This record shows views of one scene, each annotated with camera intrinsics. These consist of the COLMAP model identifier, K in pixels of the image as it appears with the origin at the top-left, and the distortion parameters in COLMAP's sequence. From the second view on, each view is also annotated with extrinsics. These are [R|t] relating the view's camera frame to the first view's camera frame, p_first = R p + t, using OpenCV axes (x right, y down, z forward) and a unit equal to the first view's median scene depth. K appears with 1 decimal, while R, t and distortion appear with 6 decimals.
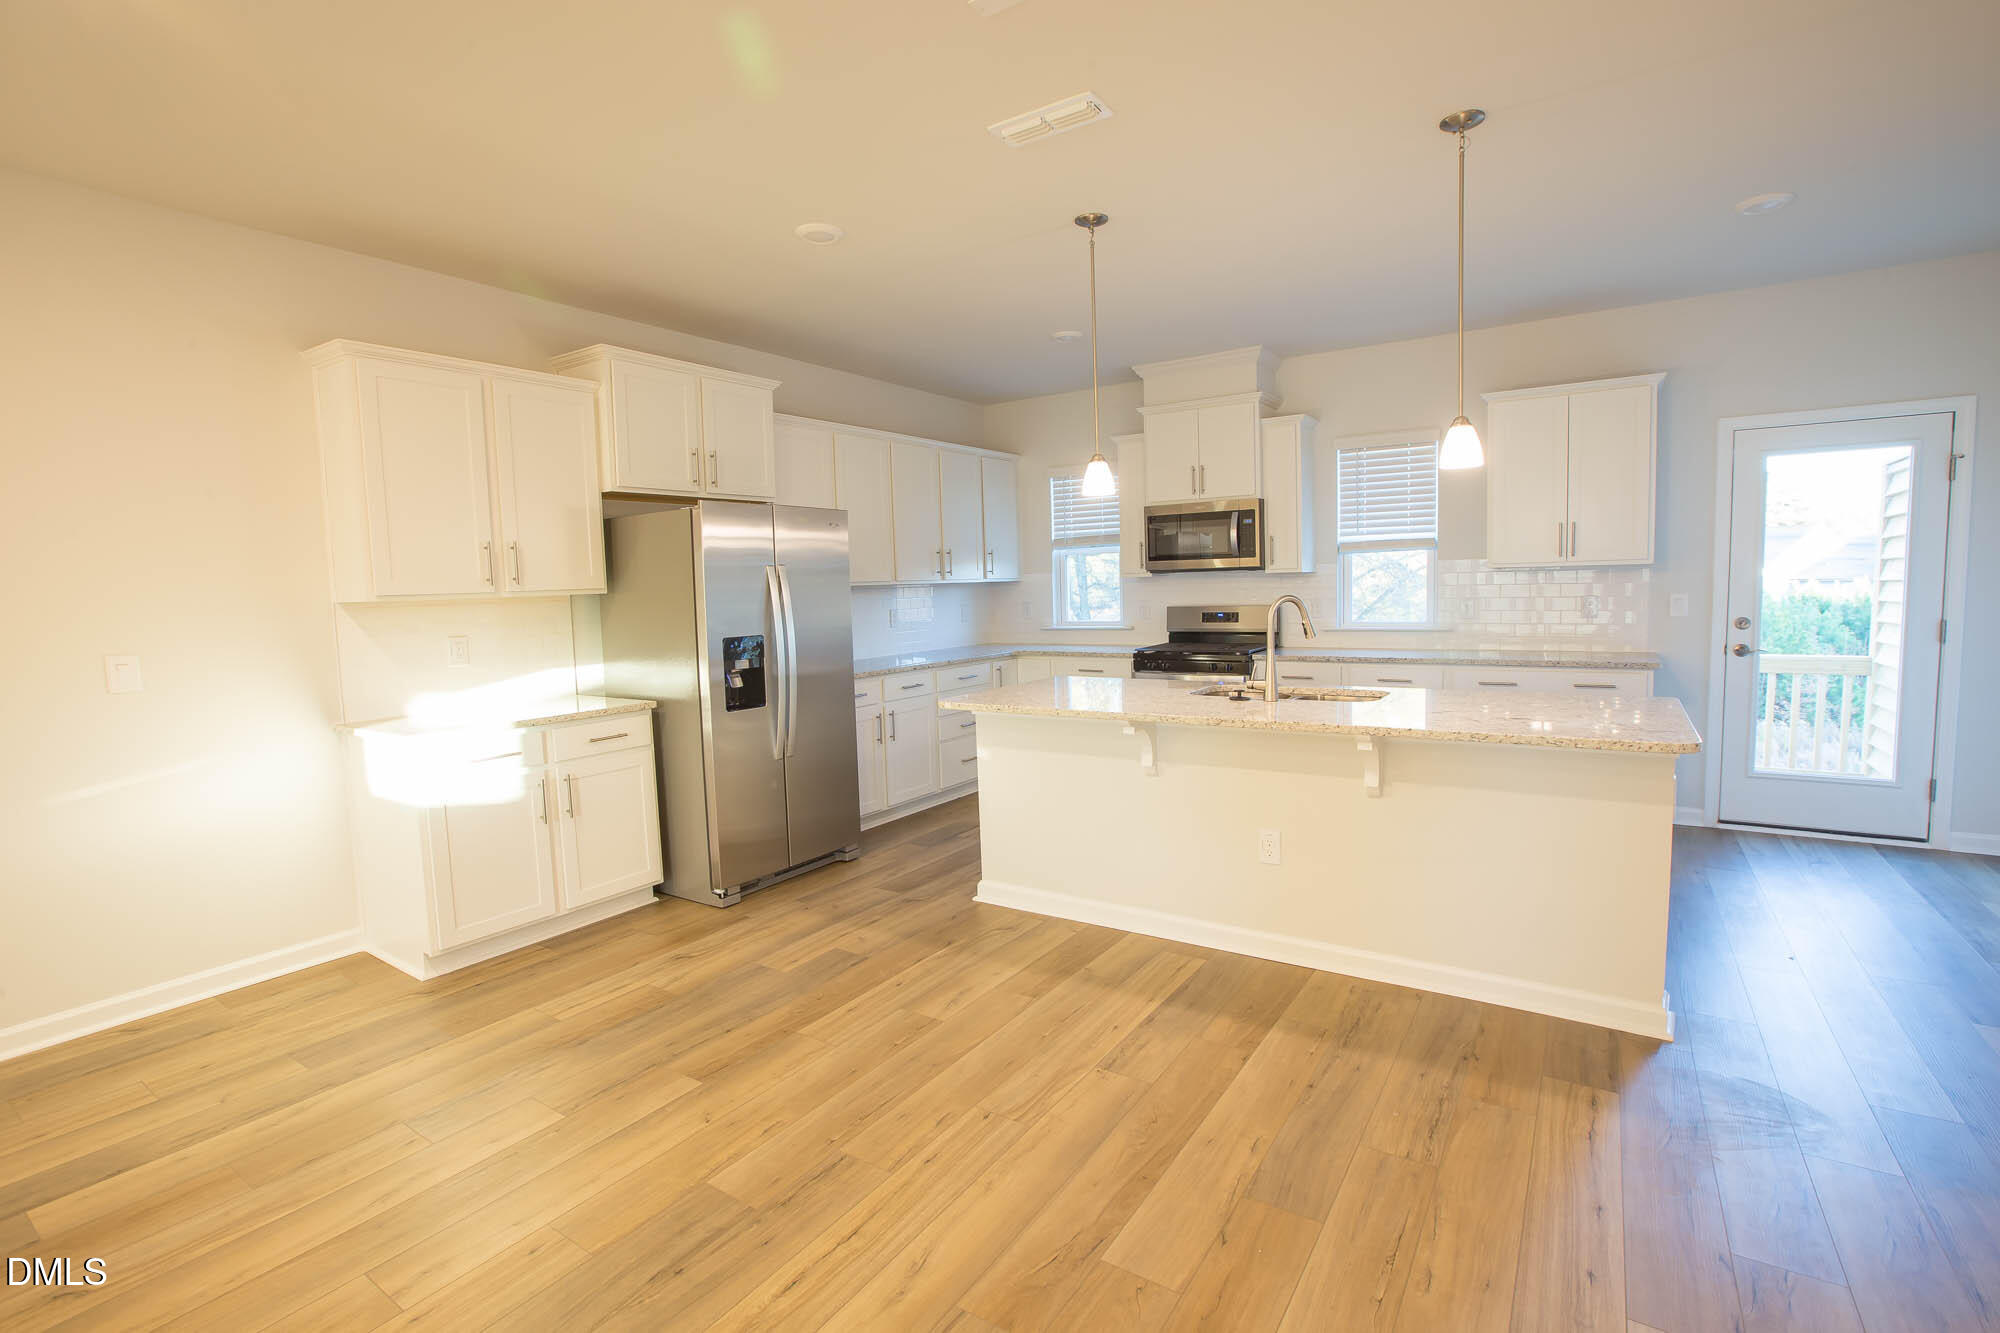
lens RADIAL K [[908.7, 0, 991.9], [0, 908.7, 662.7], [0, 0, 1]] dist [-0.064895, 0.036716]
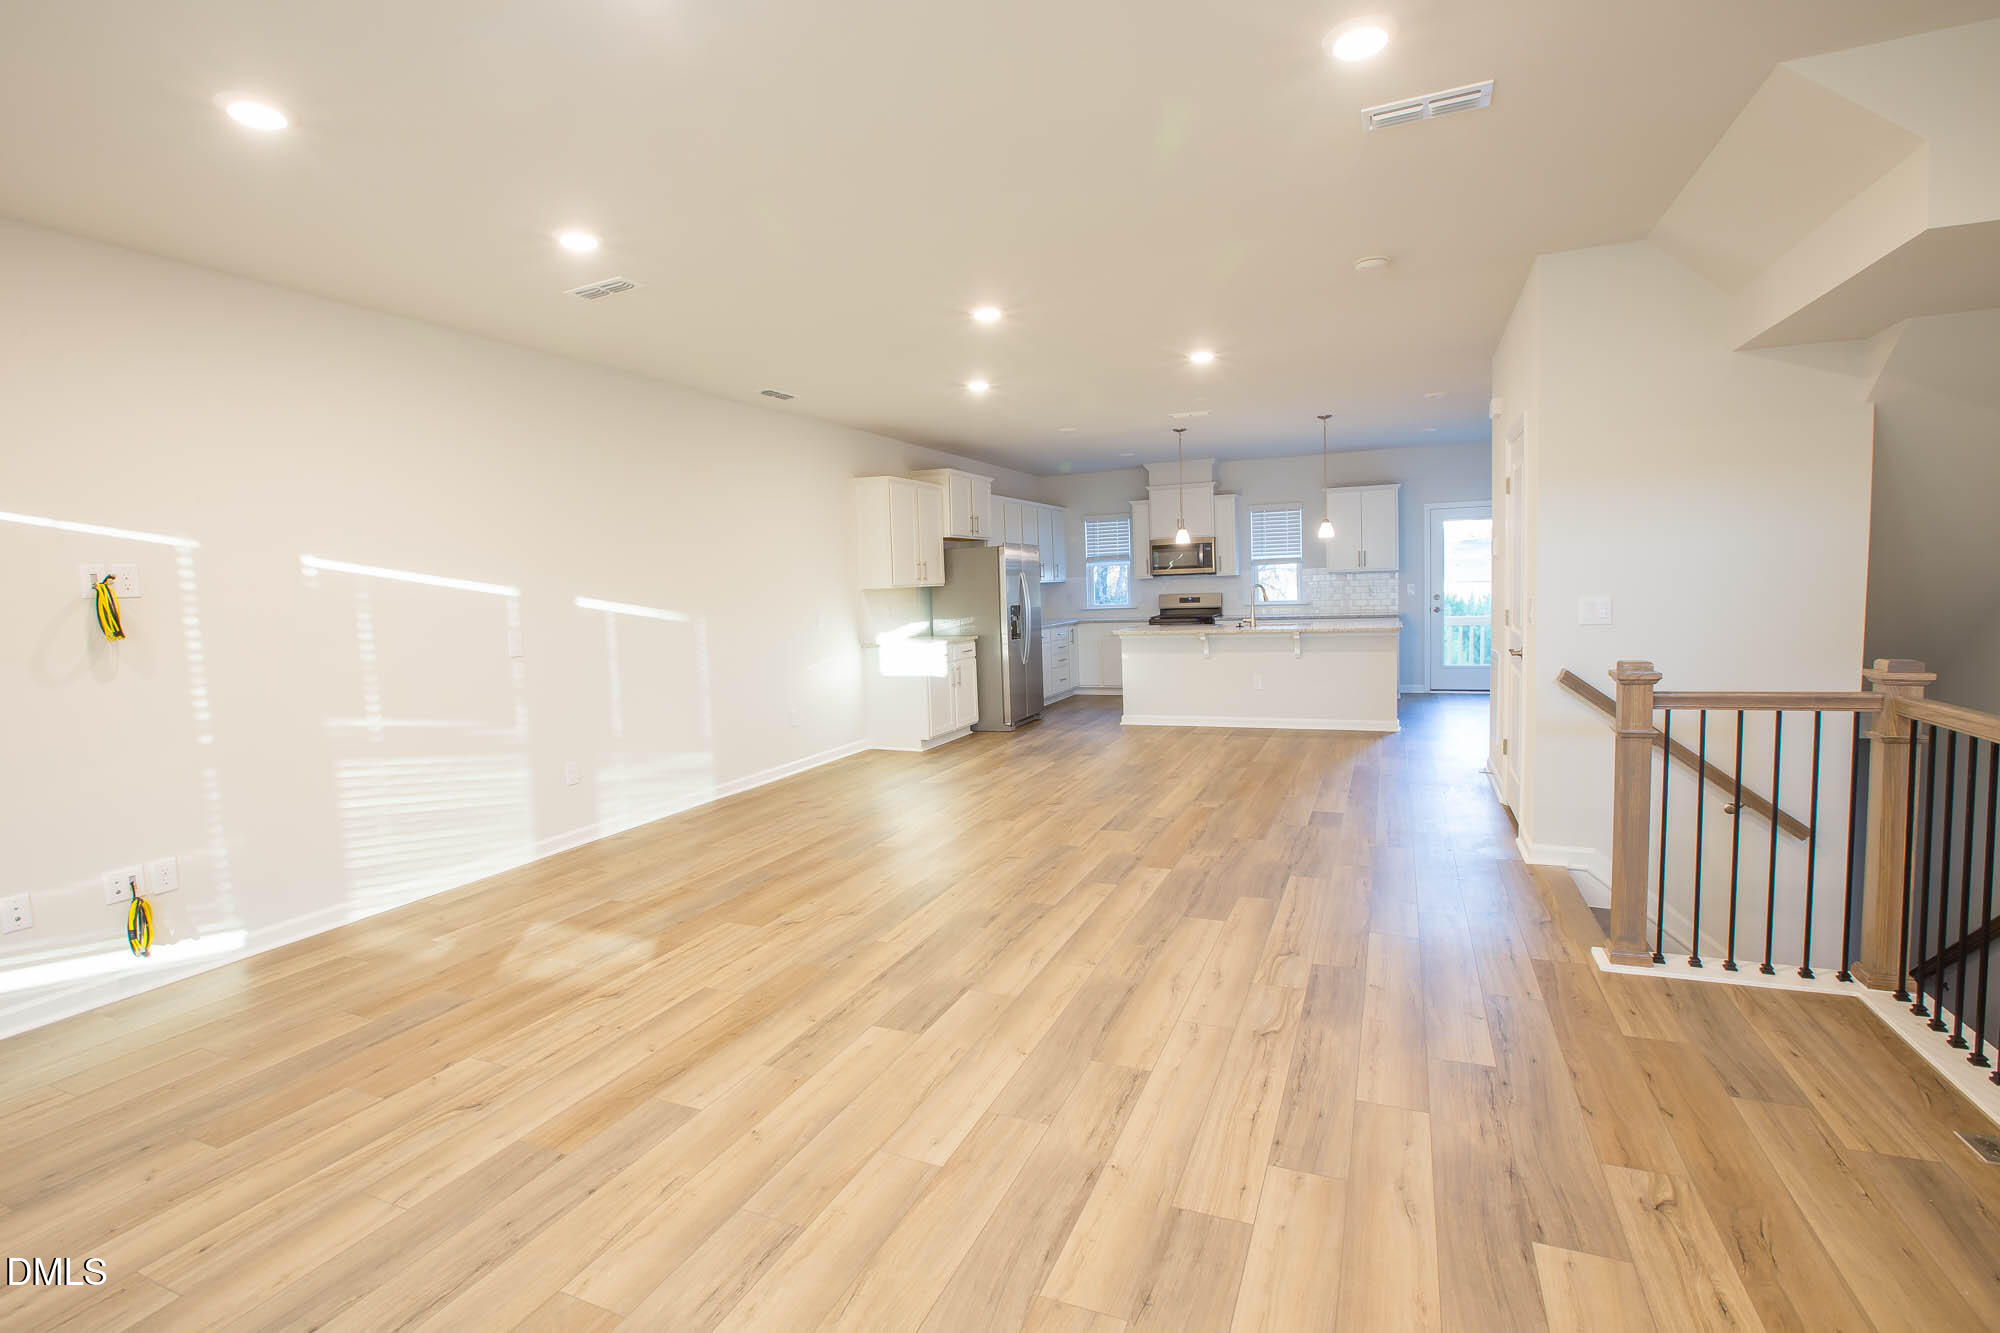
lens RADIAL K [[908.7, 0, 991.9], [0, 908.7, 662.7], [0, 0, 1]] dist [-0.064895, 0.036716]
pose [[0.983776, -0.023215, 0.177894, -0.570399], [0.024498, 0.999687, -0.005020, 0.091936], [-0.177722, 0.009296, 0.984037, -0.890871]]
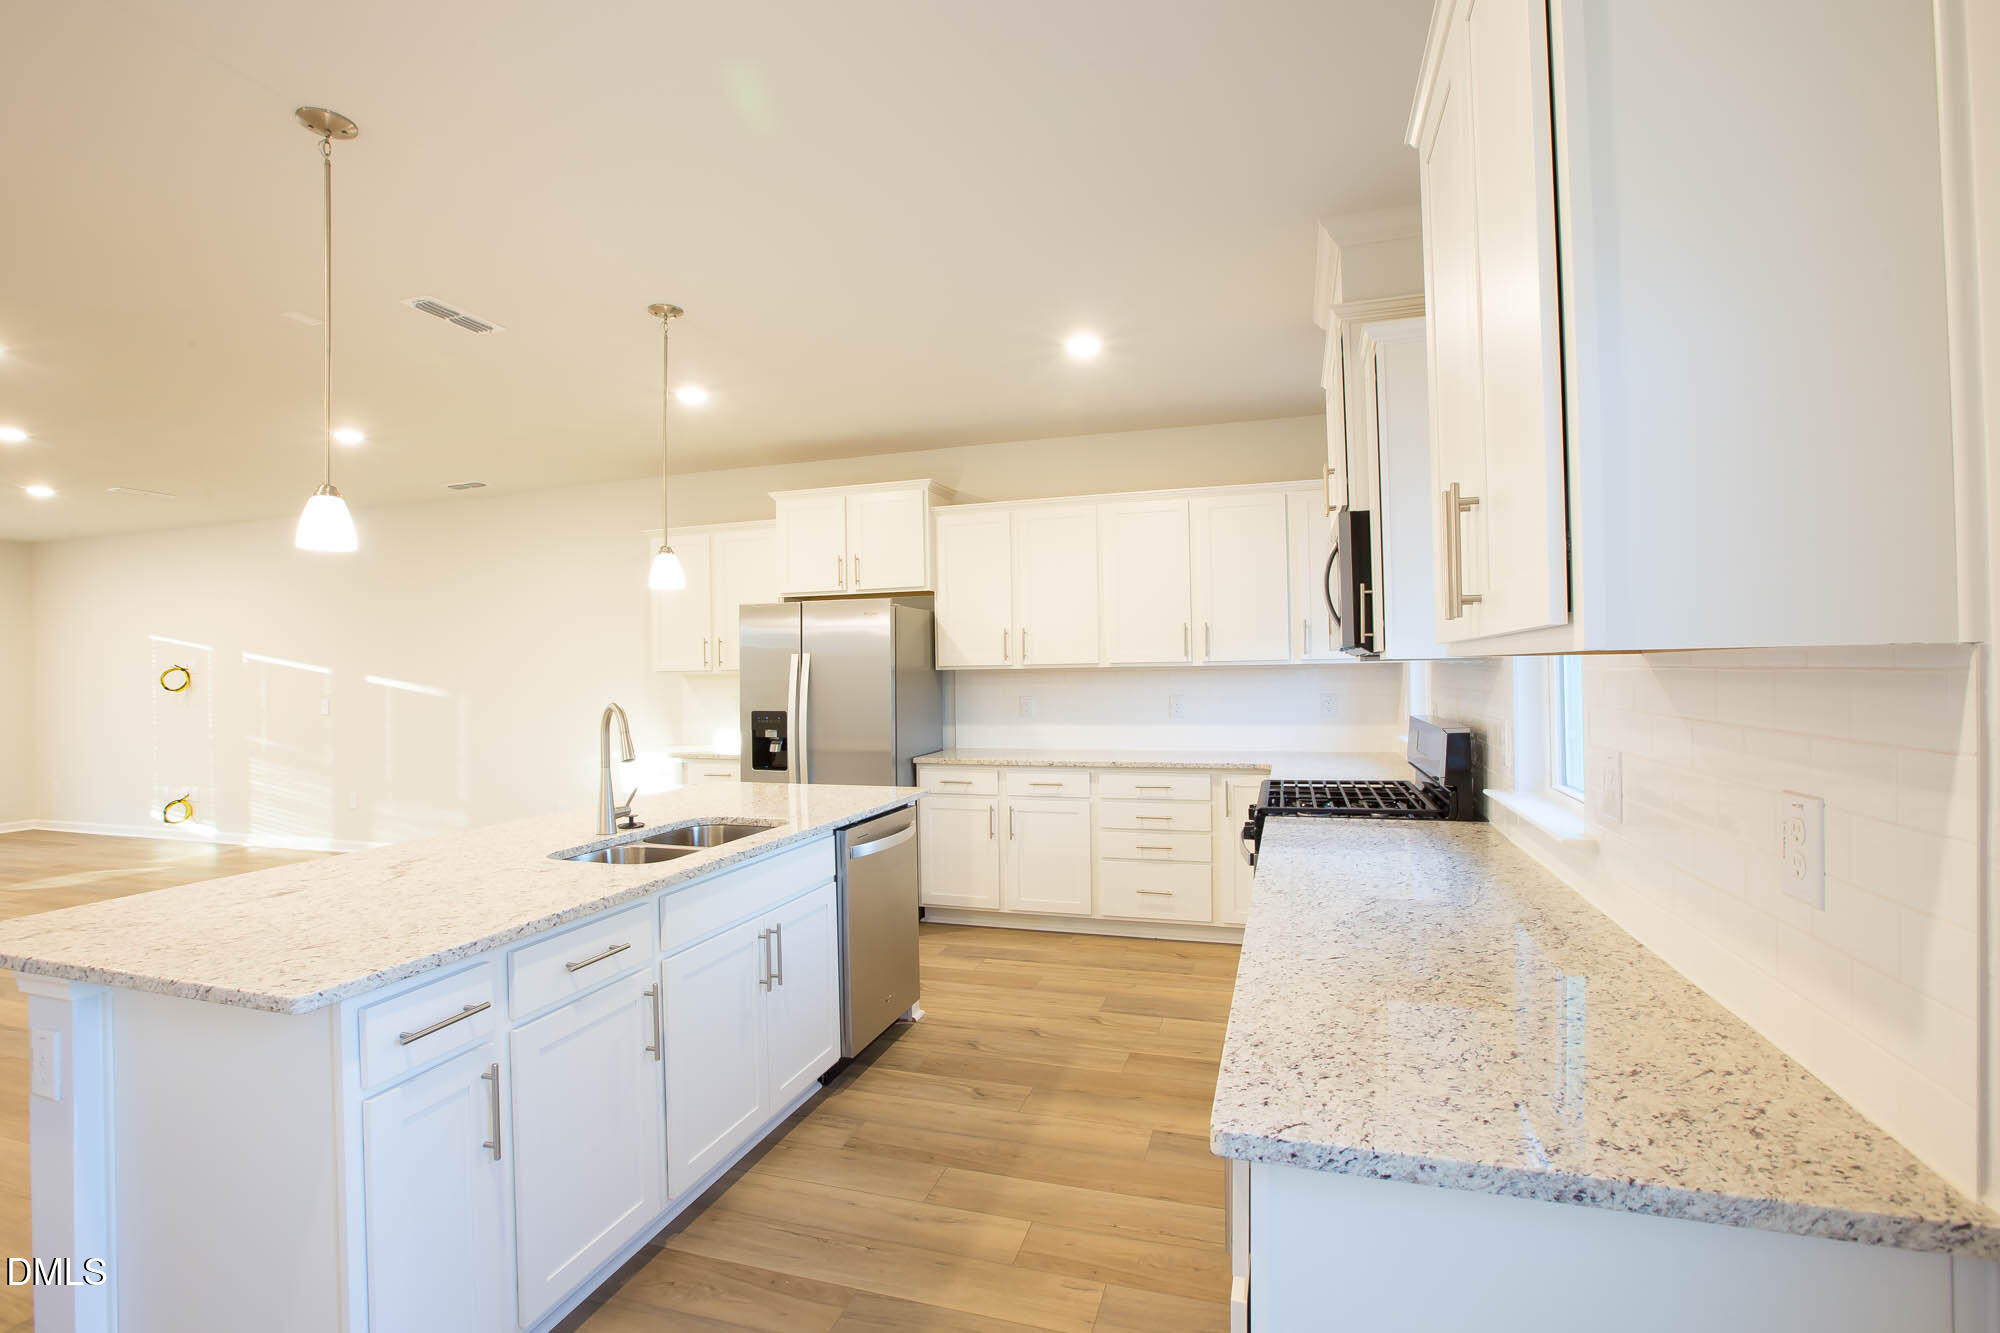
lens RADIAL K [[908.7, 0, 991.9], [0, 908.7, 662.7], [0, 0, 1]] dist [-0.064895, 0.036716]
pose [[0.286497, 0.015296, -0.957959, 0.835802], [-0.076994, 0.997006, -0.007107, -0.092728], [0.954982, 0.075793, 0.286817, 0.797969]]
